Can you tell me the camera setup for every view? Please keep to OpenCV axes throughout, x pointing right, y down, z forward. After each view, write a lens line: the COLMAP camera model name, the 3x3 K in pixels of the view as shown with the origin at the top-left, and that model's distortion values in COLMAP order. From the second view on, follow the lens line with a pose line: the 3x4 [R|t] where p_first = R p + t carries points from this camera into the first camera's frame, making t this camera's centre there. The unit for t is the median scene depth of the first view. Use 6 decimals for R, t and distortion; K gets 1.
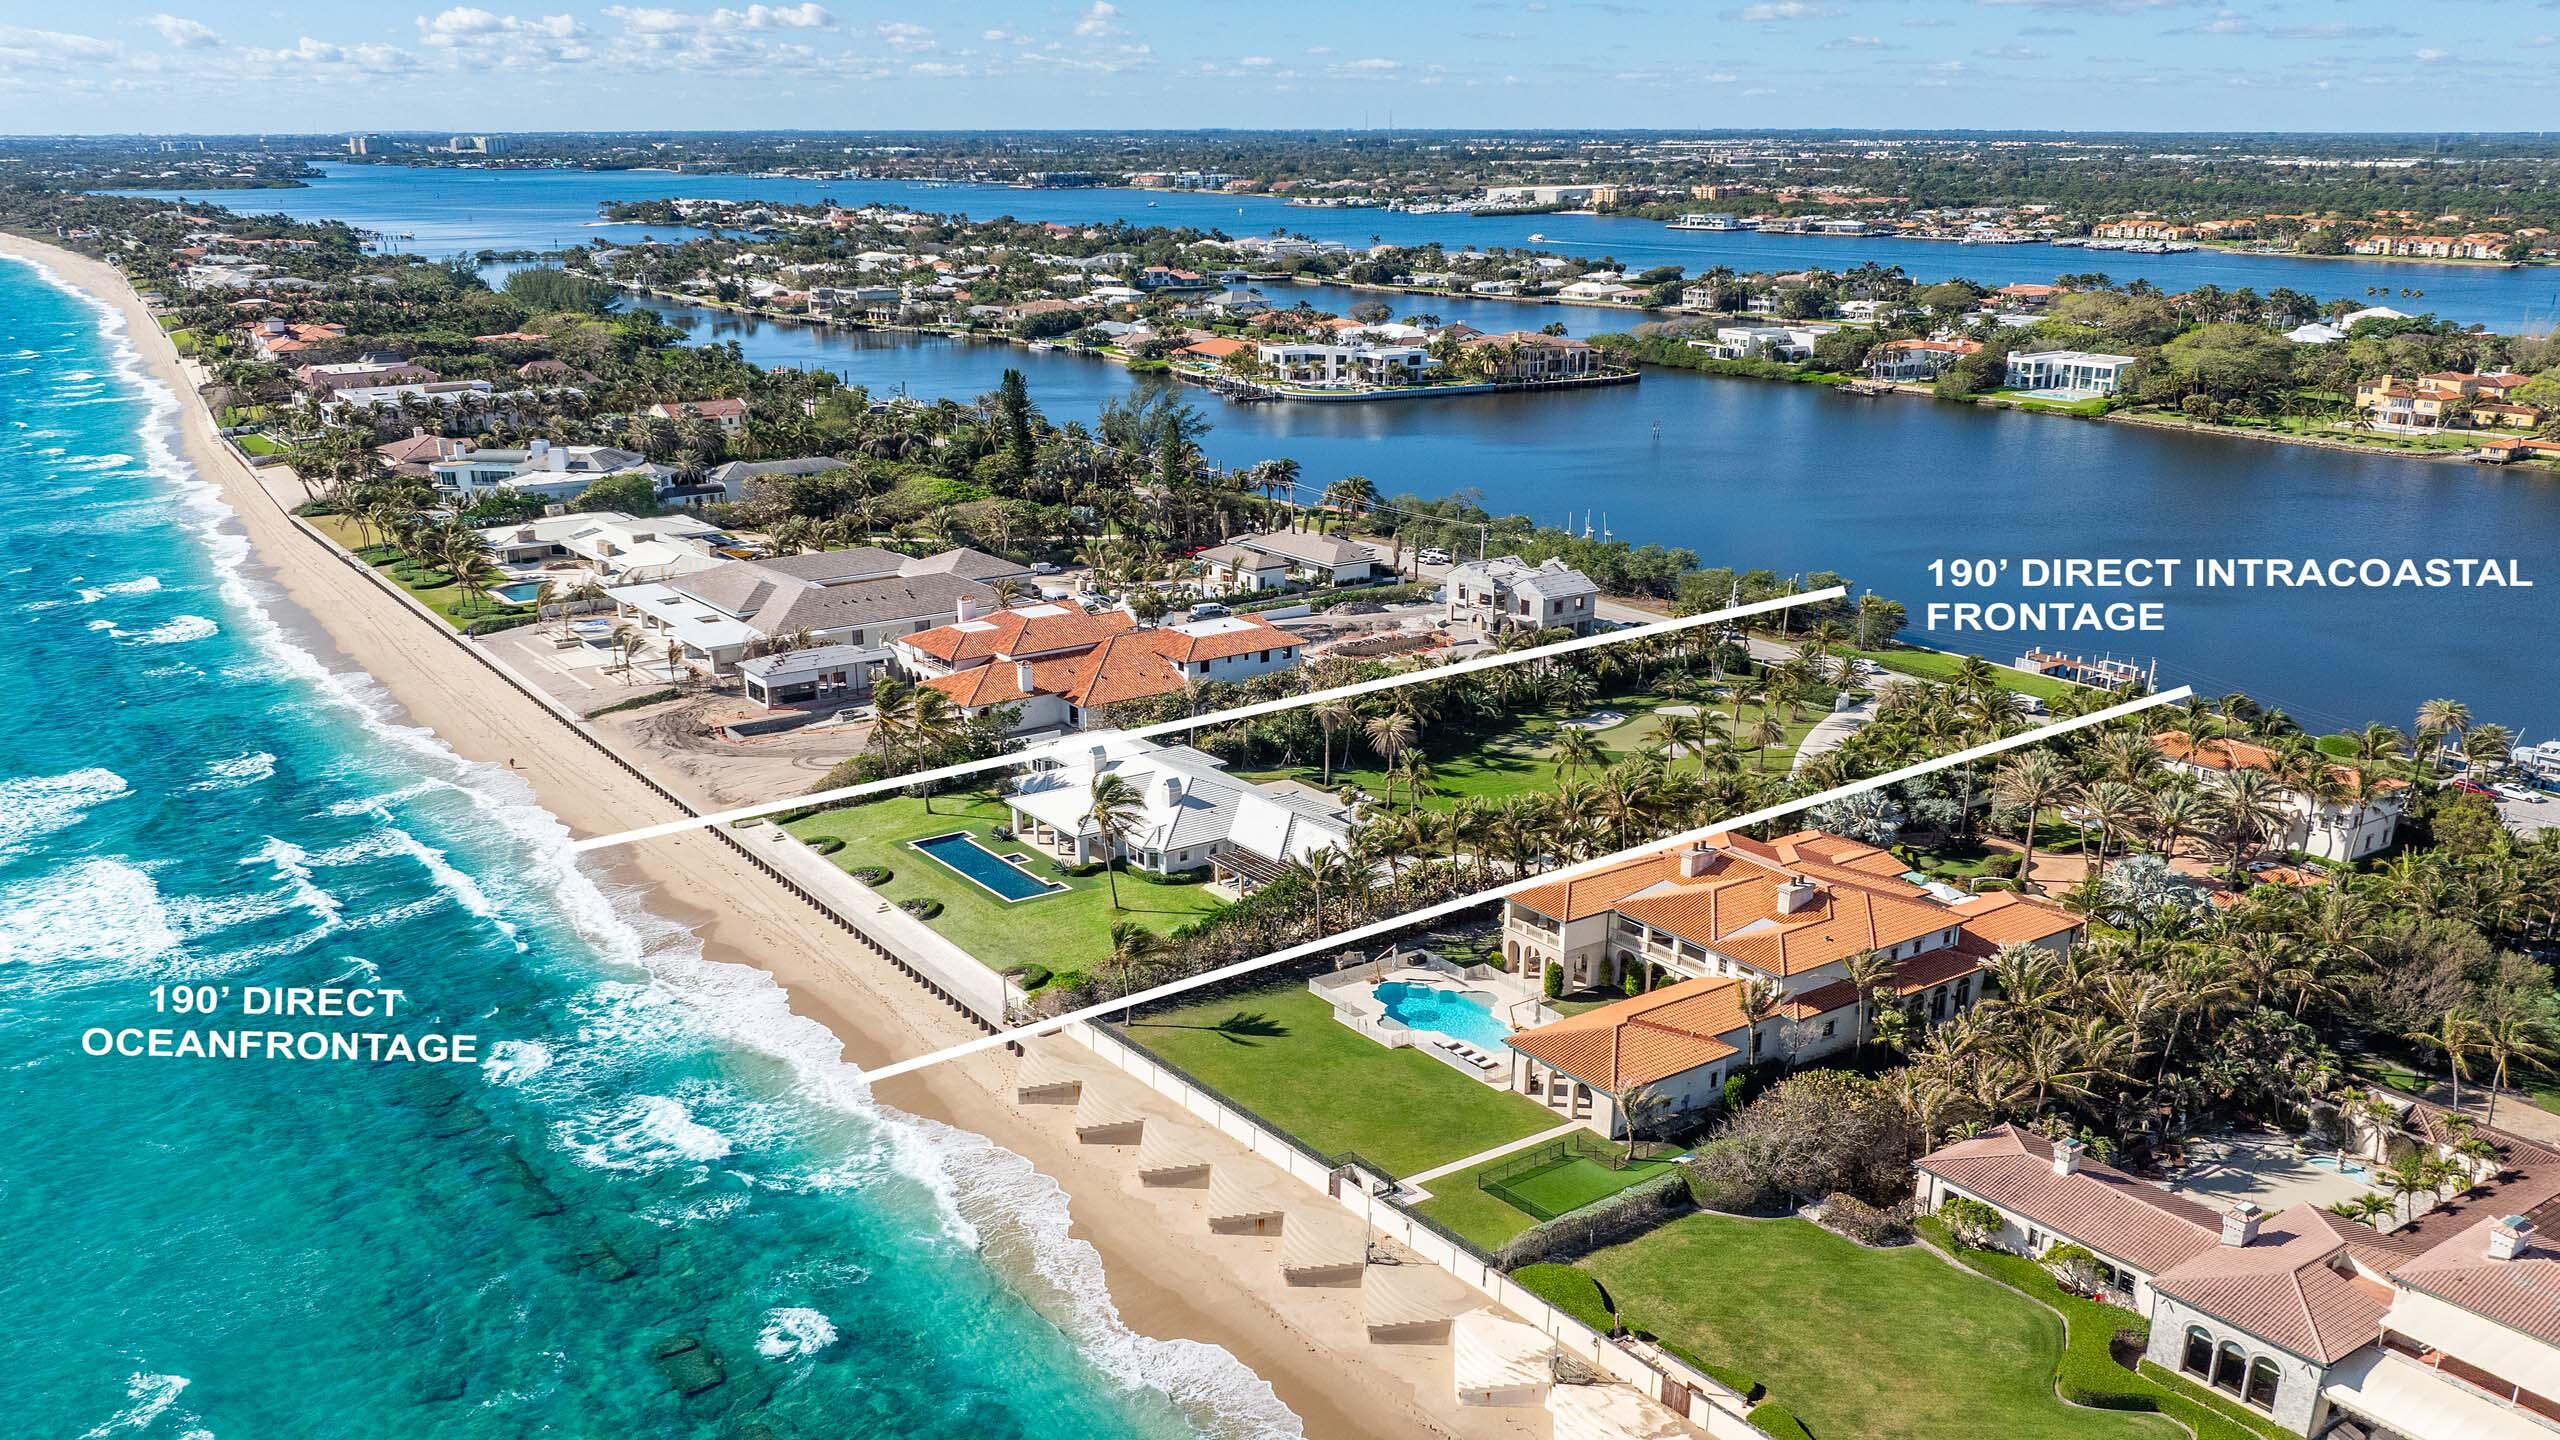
lens RADIAL K [[2174.1, 0, 1280.0], [0, 2174.1, 720.0], [0, 0, 1]] dist [-0.014190, -0.021774]
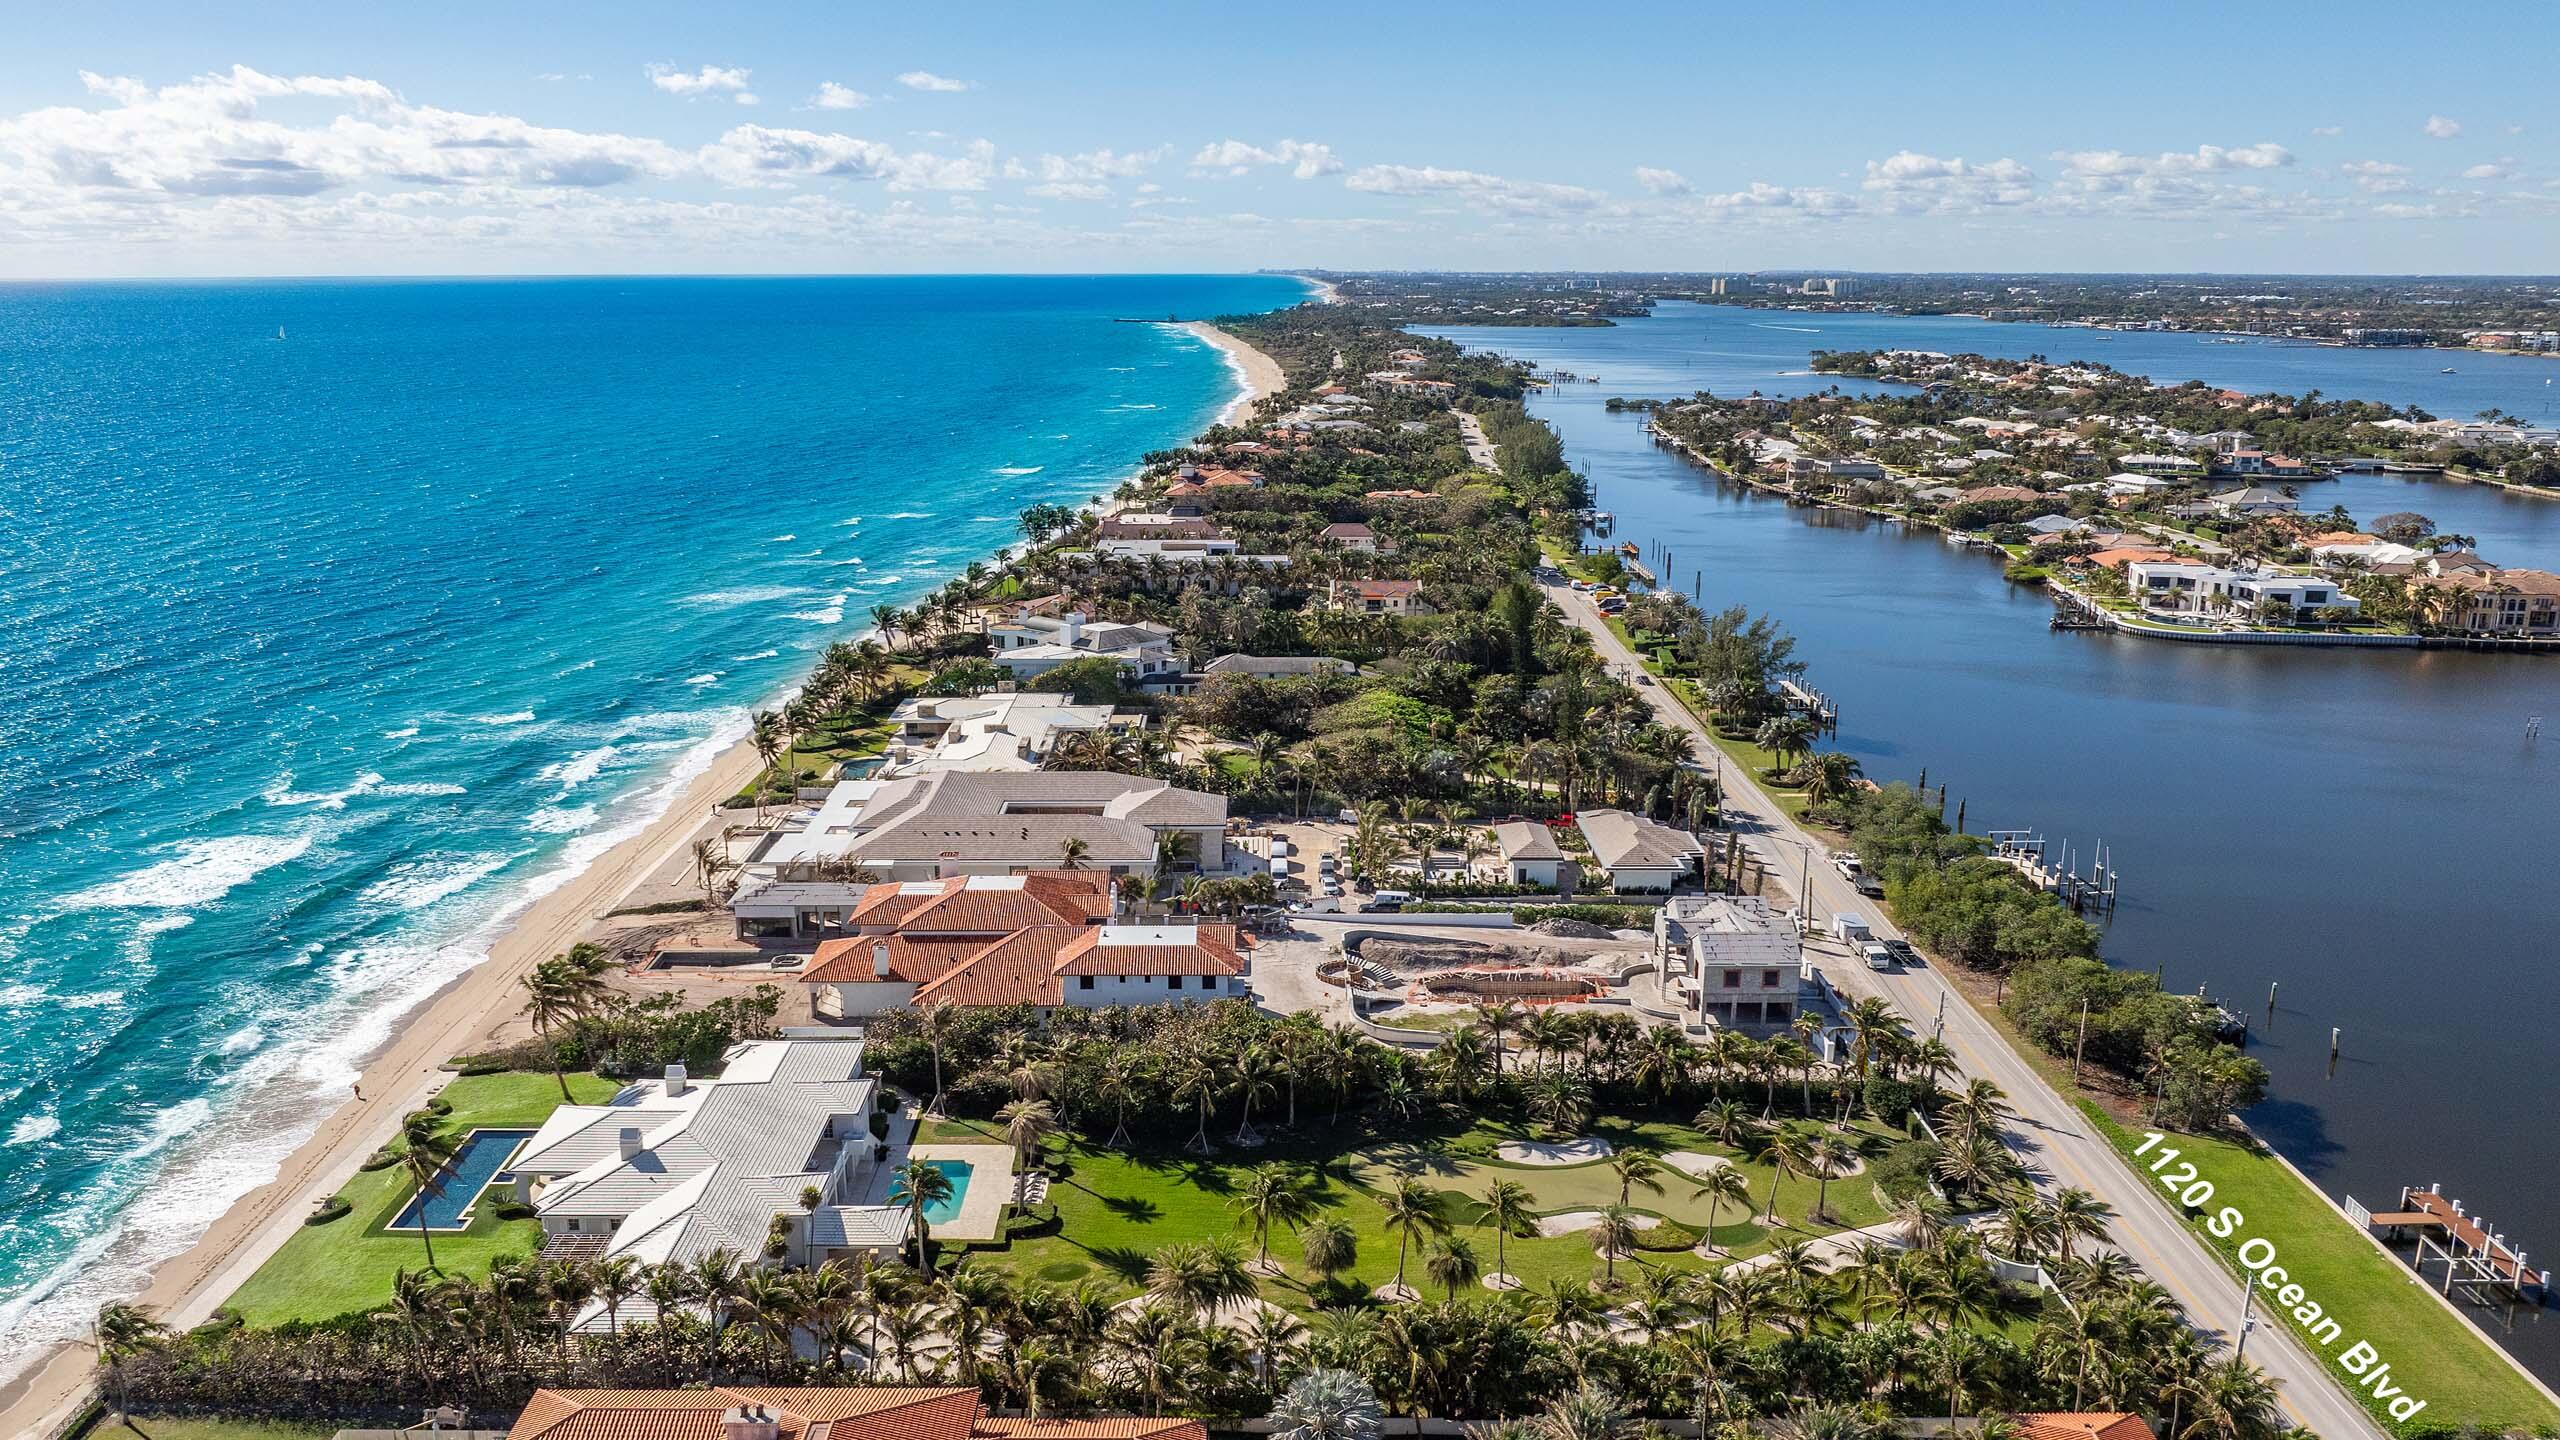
lens RADIAL K [[2174.1, 0, 1280.0], [0, 2174.1, 720.0], [0, 0, 1]] dist [-0.014190, -0.021774]
pose [[0.812976, 0.119972, -0.569804, 0.213004], [-0.154613, 0.987895, -0.012594, -0.054402], [0.561396, 0.098338, 0.821684, 0.149762]]
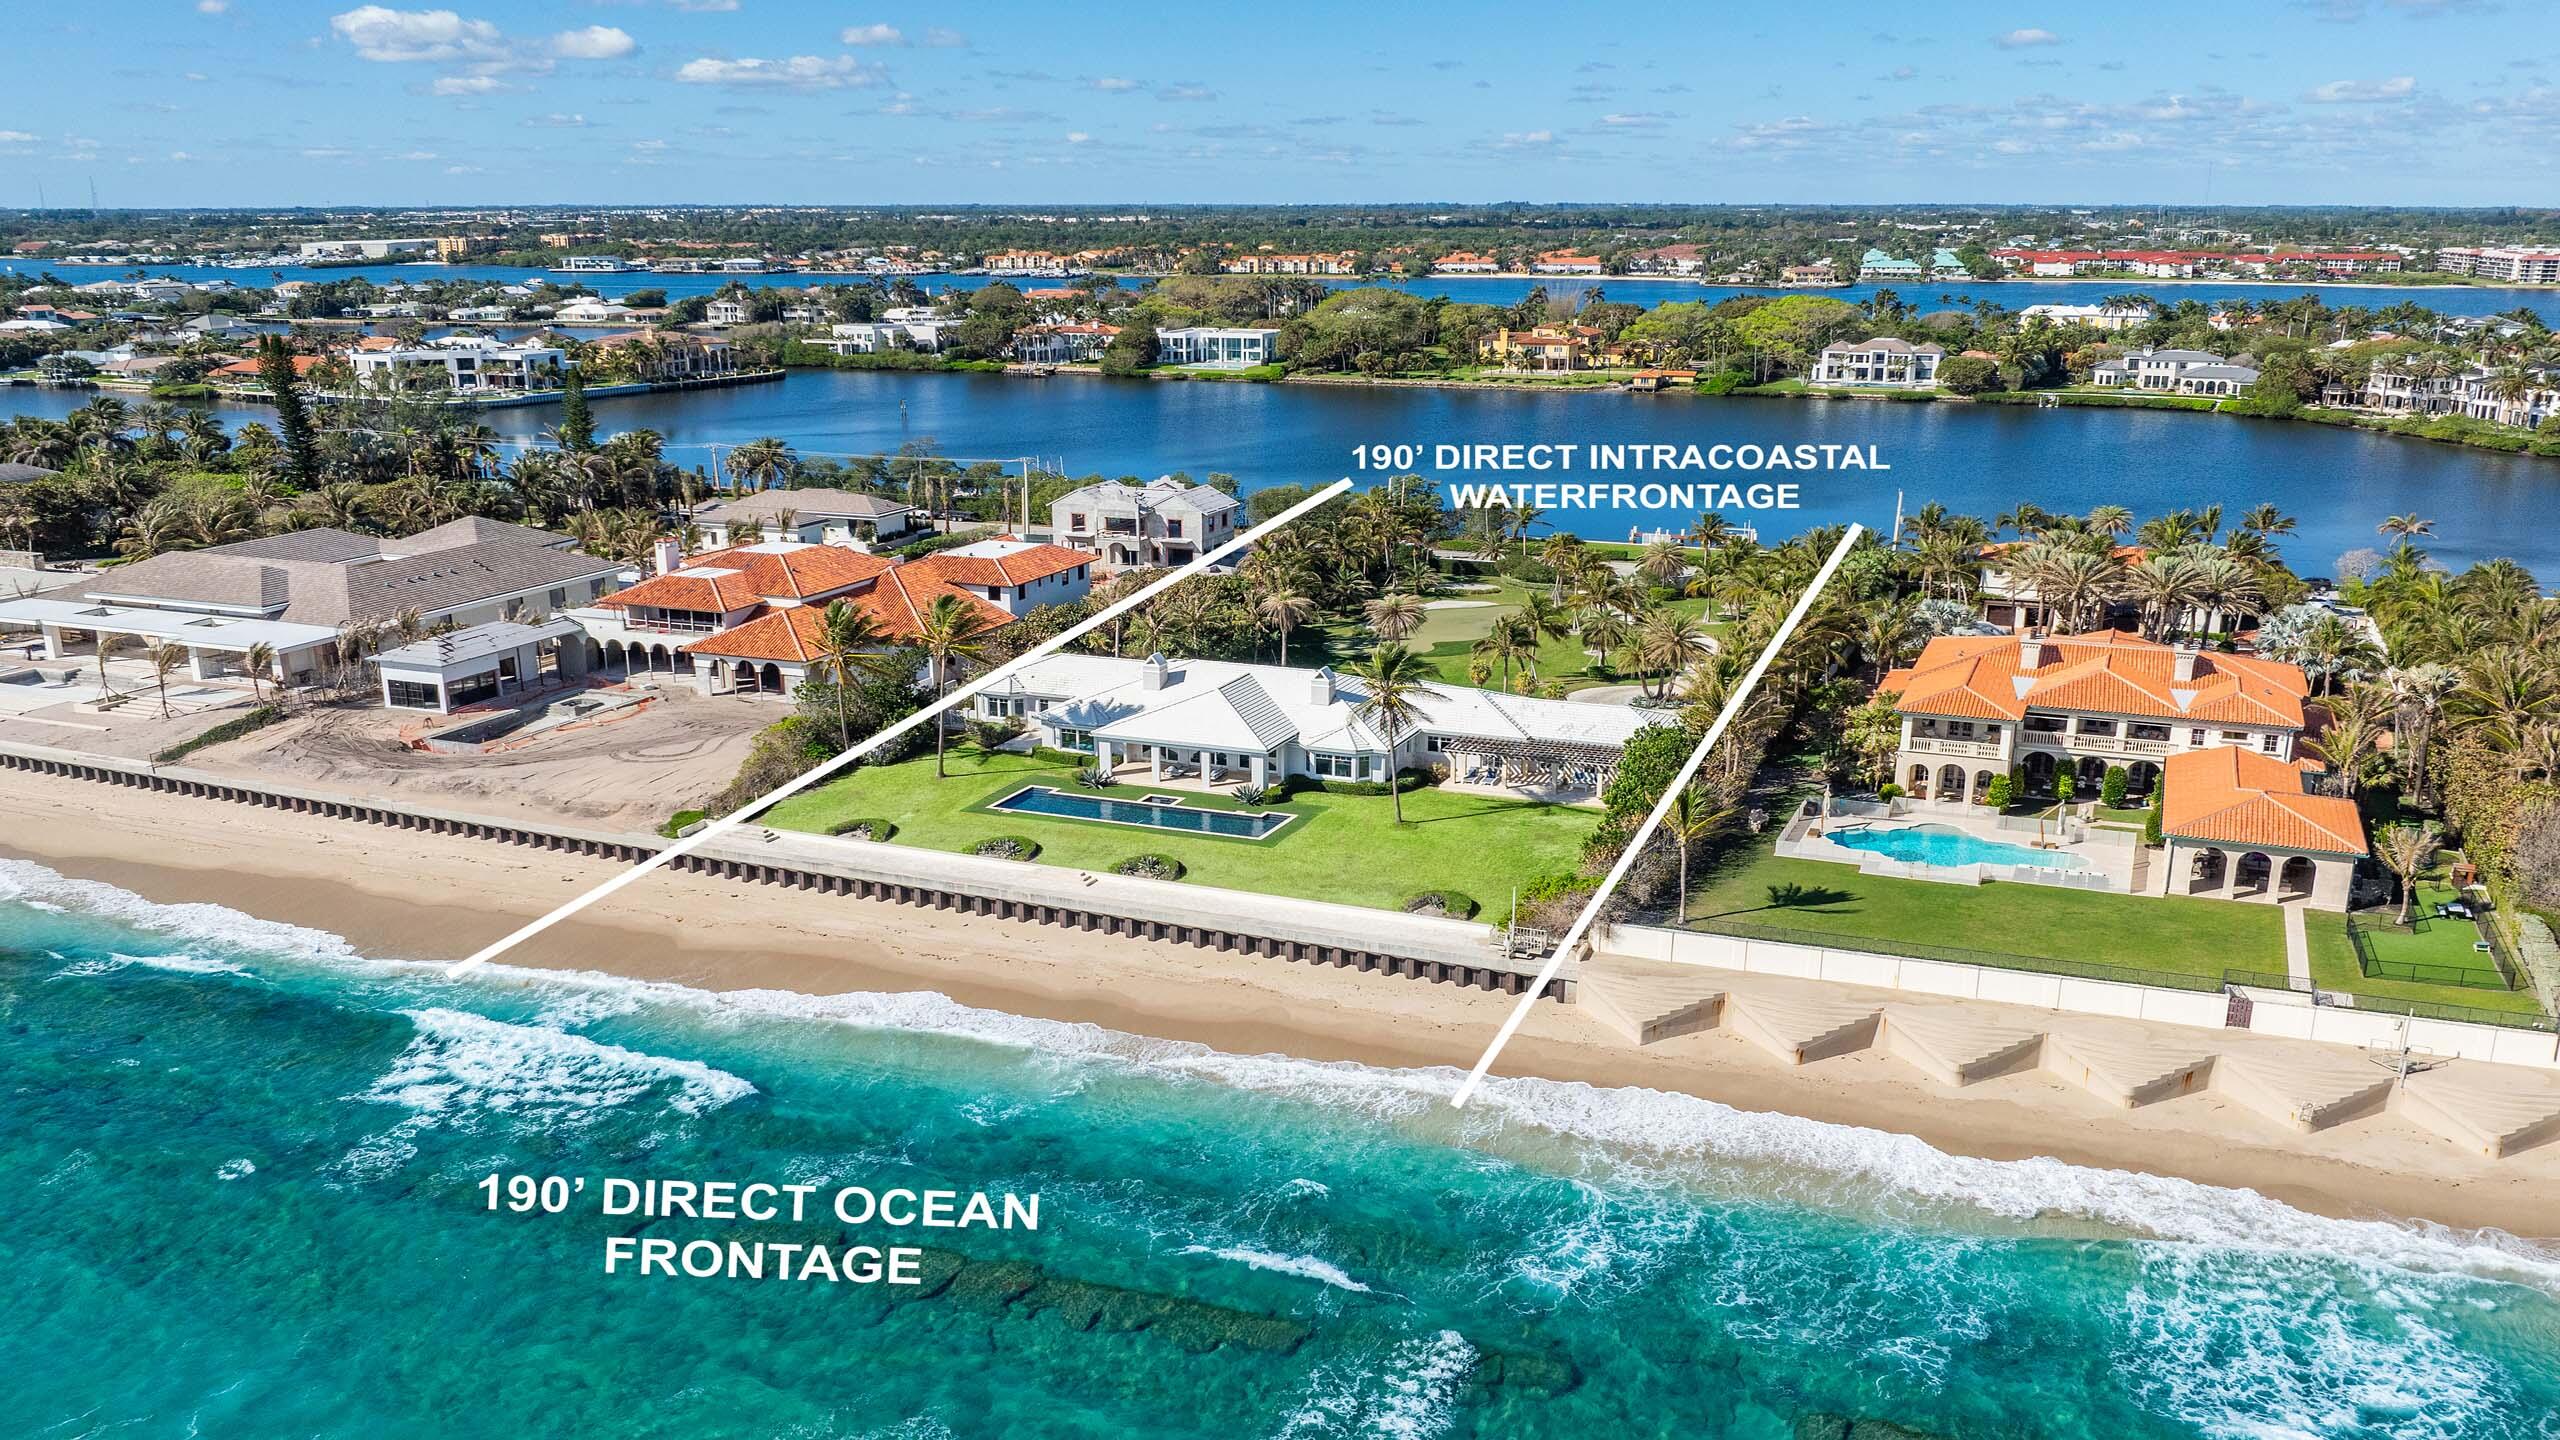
lens RADIAL K [[2174.1, 0, 1280.0], [0, 2174.1, 720.0], [0, 0, 1]] dist [-0.014190, -0.021774]
pose [[0.846528, -0.123414, 0.517841, -0.161335], [0.141208, 0.989967, 0.005096, 0.013429], [-0.513275, 0.068809, 0.855461, 0.120099]]
